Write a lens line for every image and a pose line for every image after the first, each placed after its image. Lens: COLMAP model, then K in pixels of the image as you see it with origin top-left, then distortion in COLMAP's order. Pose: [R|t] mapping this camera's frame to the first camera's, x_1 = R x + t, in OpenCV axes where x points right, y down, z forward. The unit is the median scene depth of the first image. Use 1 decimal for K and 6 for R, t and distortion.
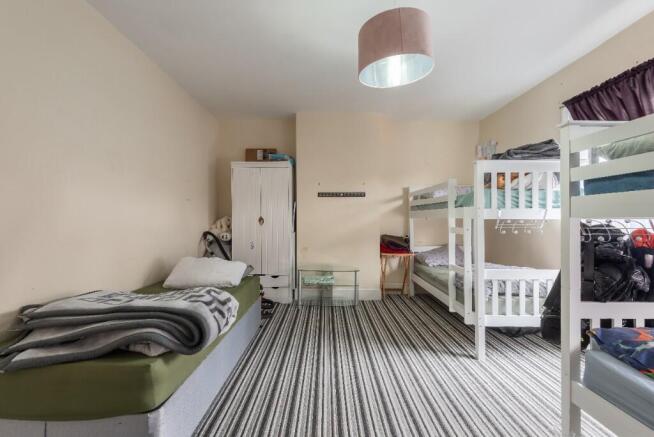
lens RADIAL K [[296.3, 0, 326.3], [0, 296.3, 217.7], [0, 0, 1]] dist [0.025519, -0.005057]
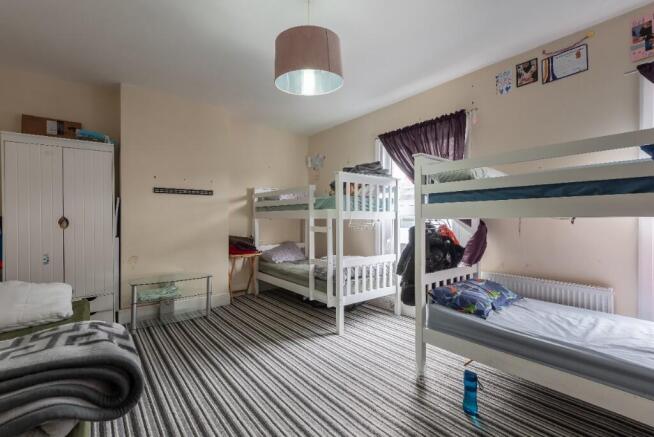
lens RADIAL K [[296.3, 0, 329.5], [0, 296.3, 217.8], [0, 0, 1]] dist [0.025519, -0.005057]
pose [[0.776713, -0.000364, 0.629855, -0.265566], [0.000718, 1.000000, -0.000308, -0.000724], [-0.629854, 0.000691, 0.776713, 0.077237]]
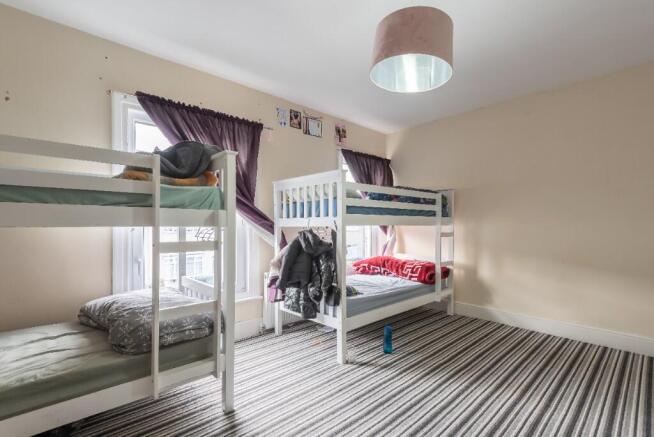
lens RADIAL K [[296.3, 0, 326.9], [0, 296.3, 225.4], [0, 0, 1]] dist [0.025519, -0.005057]
pose [[-0.668193, 0.004892, 0.743972, -0.216947], [0.000745, 0.999982, -0.005907, 0.004533], [-0.743987, -0.003393, -0.668185, 1.242342]]
